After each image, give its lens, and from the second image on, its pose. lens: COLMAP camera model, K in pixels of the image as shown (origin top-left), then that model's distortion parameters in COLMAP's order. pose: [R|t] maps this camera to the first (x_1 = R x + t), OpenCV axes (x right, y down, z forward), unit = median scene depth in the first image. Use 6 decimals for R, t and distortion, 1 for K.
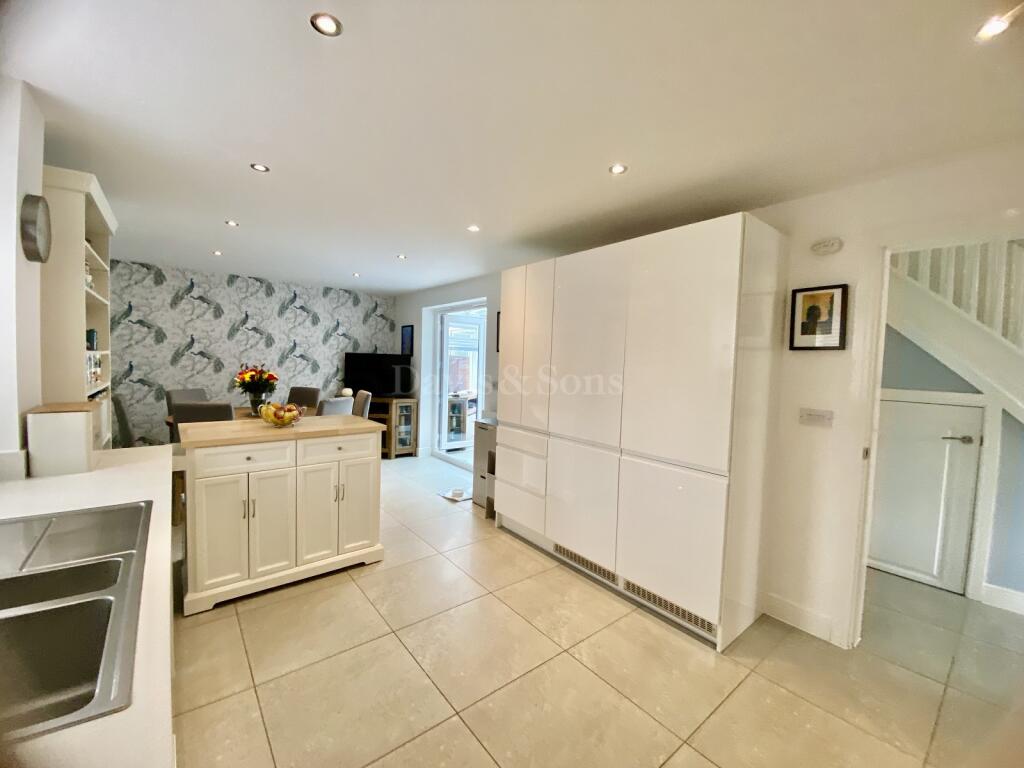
lens RADIAL K [[416.8, 0, 508.2], [0, 416.8, 380.9], [0, 0, 1]] dist [0.048010, -0.033950]
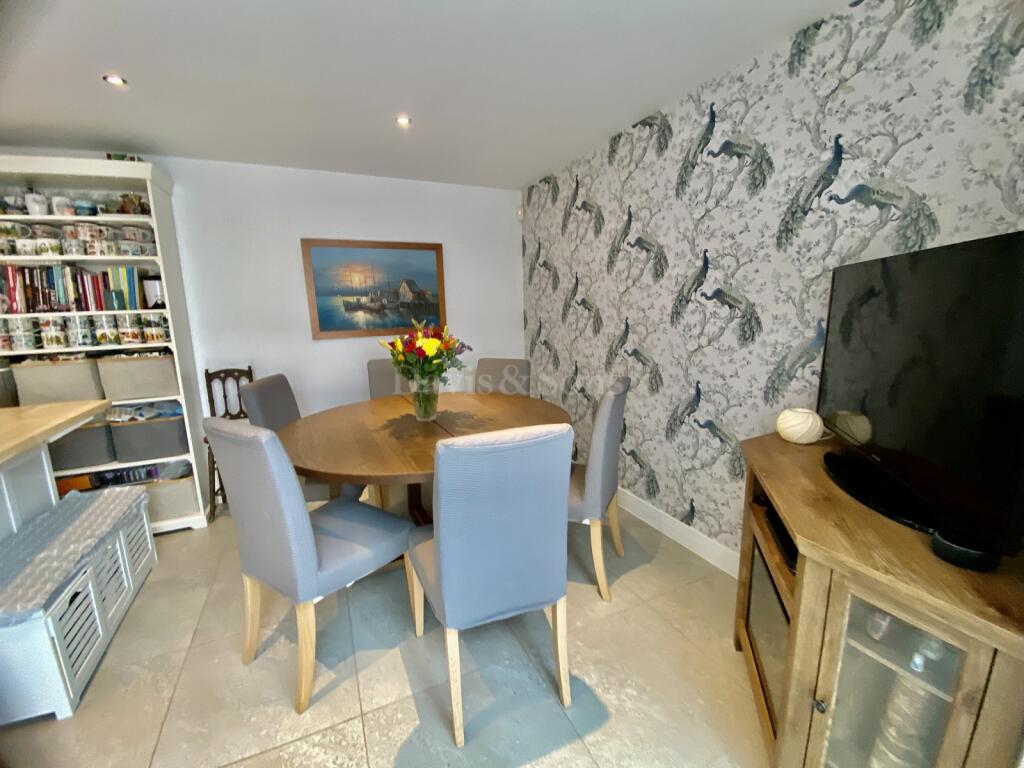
lens RADIAL K [[416.8, 0, 508.2], [0, 416.8, 380.9], [0, 0, 1]] dist [0.048010, -0.033950]
pose [[-0.243657, 0.138863, -0.959869, -0.116309], [-0.025847, 0.988416, 0.149553, -0.042543], [0.969517, 0.061249, -0.237245, 1.103753]]
